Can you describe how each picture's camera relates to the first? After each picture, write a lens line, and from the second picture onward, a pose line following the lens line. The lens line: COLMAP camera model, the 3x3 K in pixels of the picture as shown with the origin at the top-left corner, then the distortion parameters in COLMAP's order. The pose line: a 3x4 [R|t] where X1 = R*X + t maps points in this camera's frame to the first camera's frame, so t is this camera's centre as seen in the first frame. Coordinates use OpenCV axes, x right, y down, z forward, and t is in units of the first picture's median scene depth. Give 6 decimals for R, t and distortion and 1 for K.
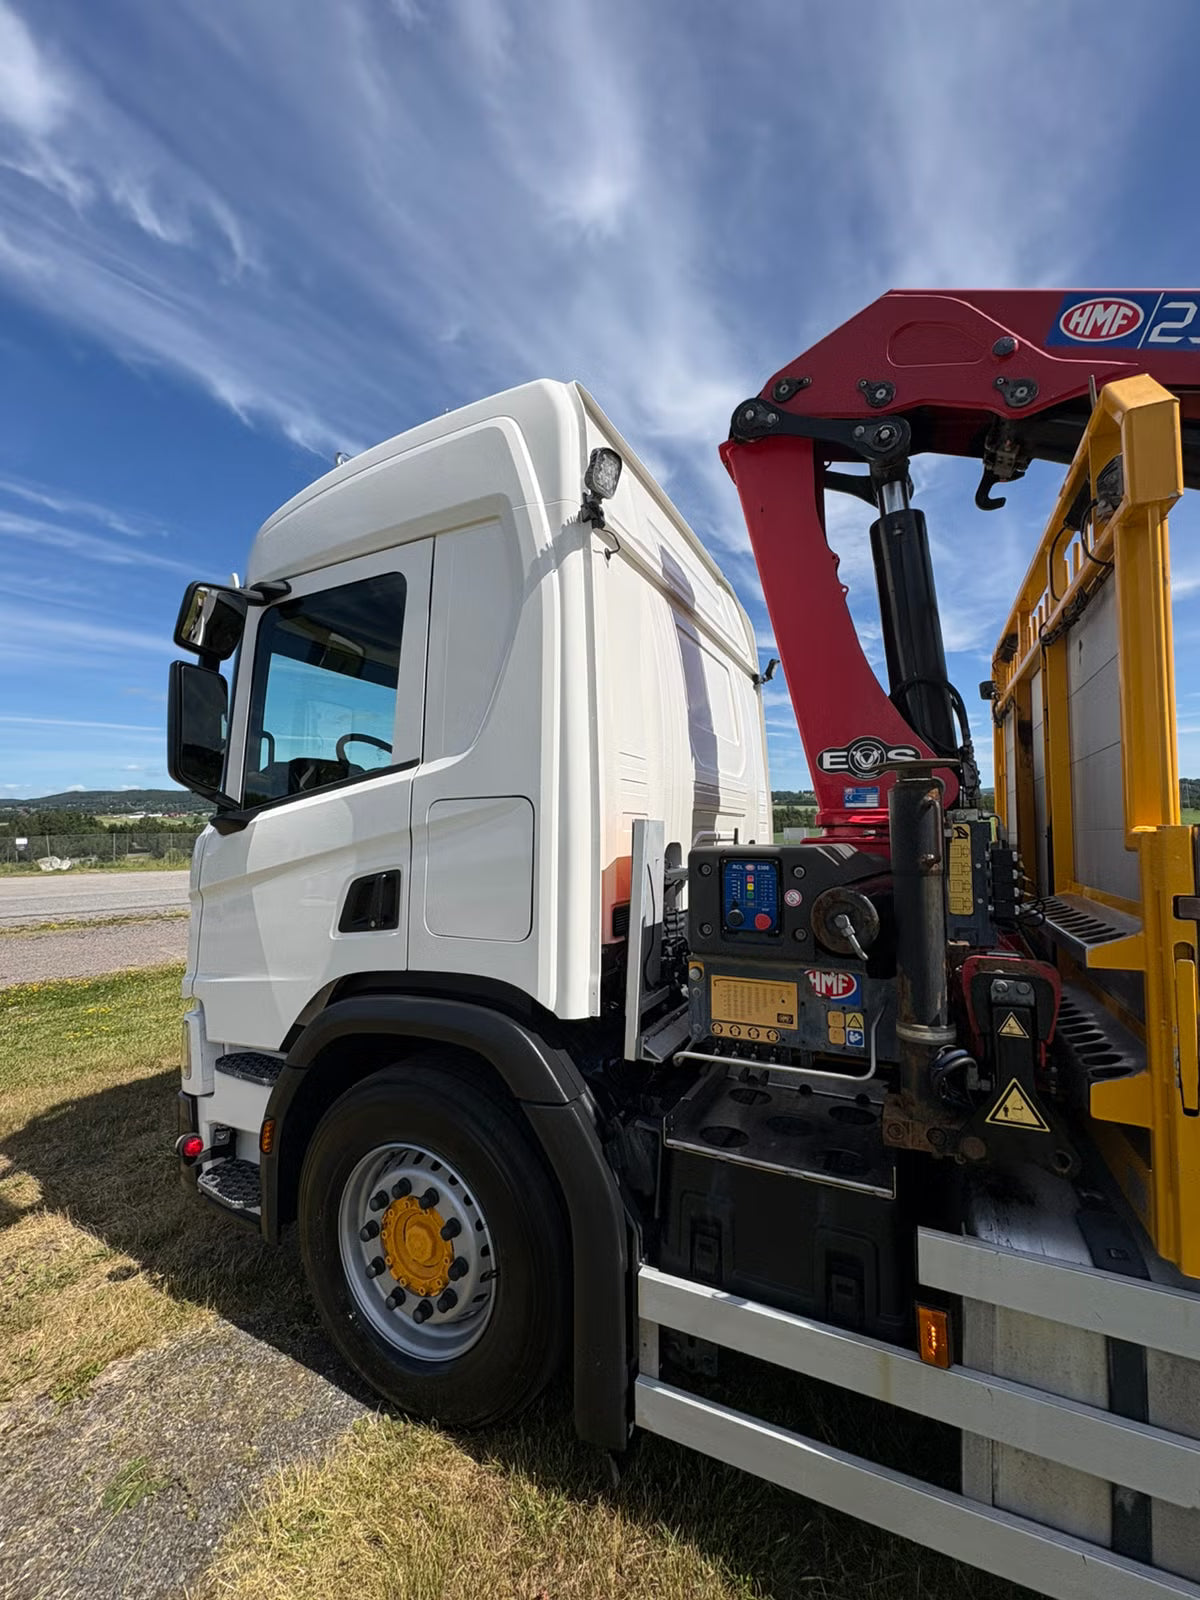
lens RADIAL K [[629.4, 0, 602.0], [0, 629.4, 802.7], [0, 0, 1]] dist [-0.005182, -0.000083]
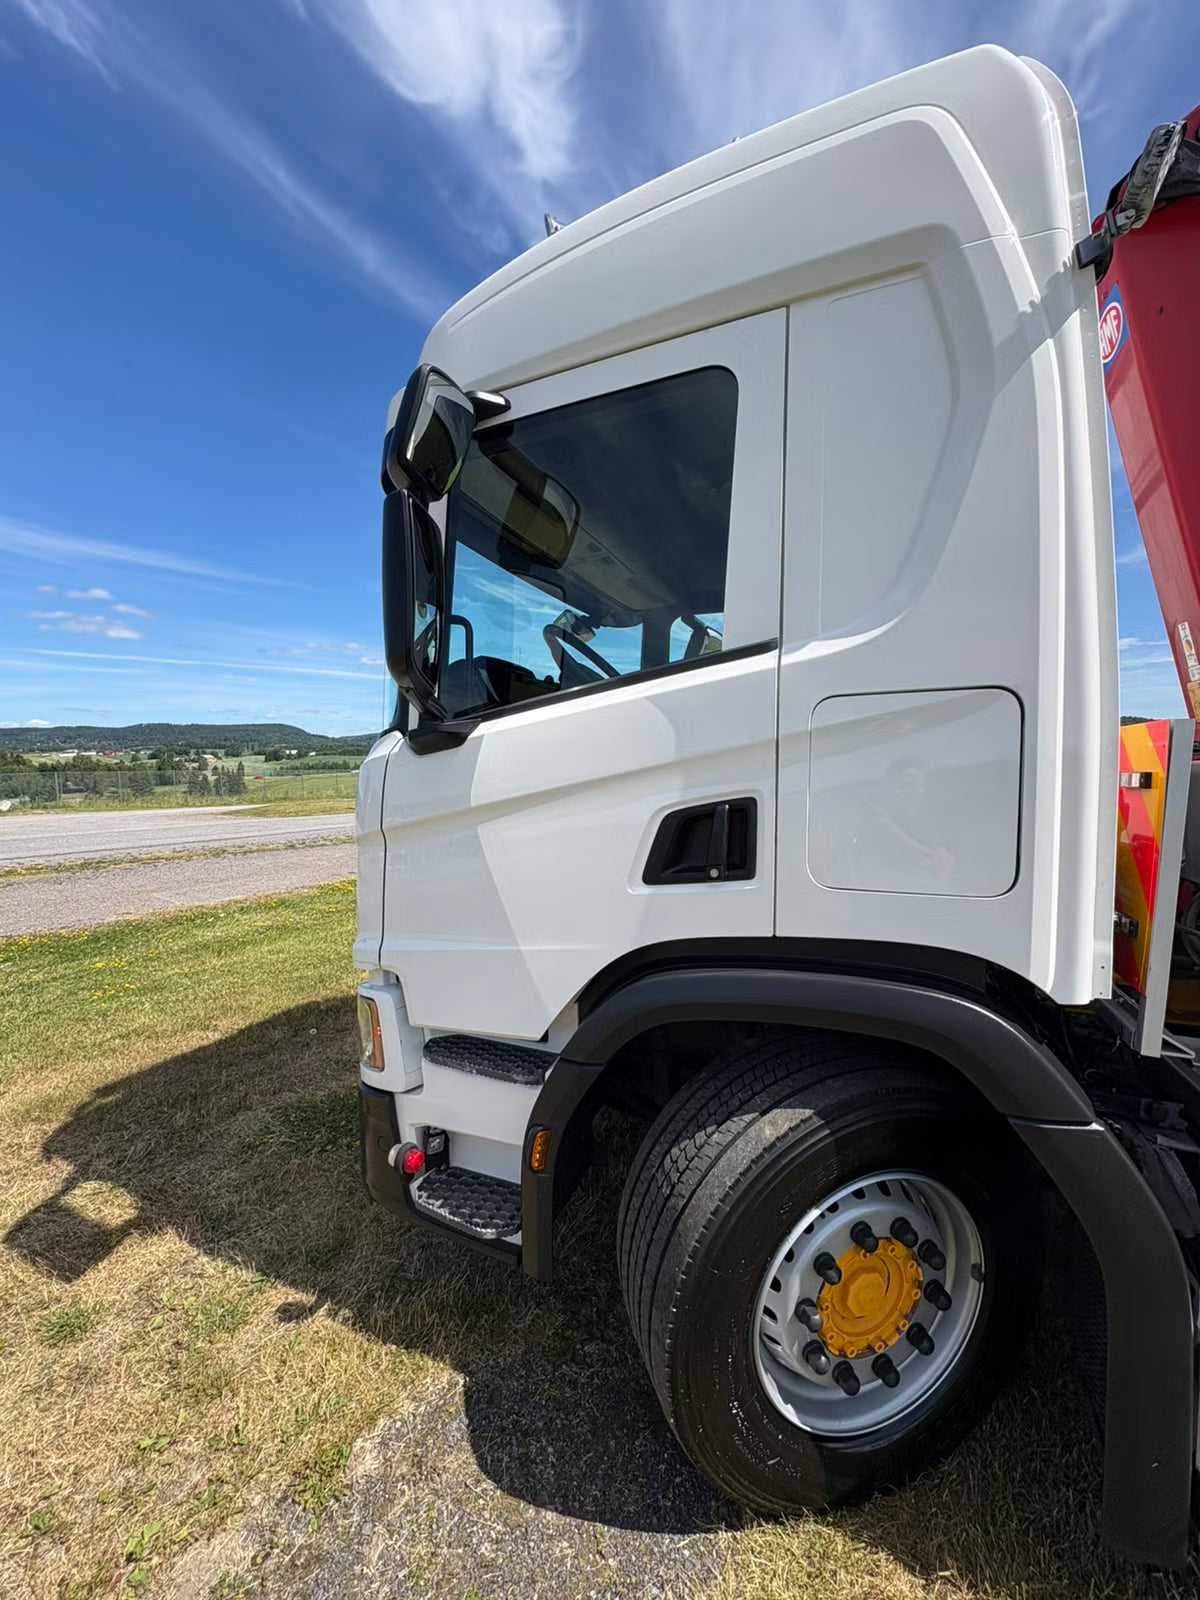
lens RADIAL K [[629.4, 0, 596.3], [0, 629.4, 804.1], [0, 0, 1]] dist [-0.005182, -0.000083]
pose [[0.998087, -0.005789, 0.061548, -0.455910], [-0.000452, 0.994896, 0.100908, 0.035470], [-0.061818, -0.100743, 0.992990, 0.256484]]
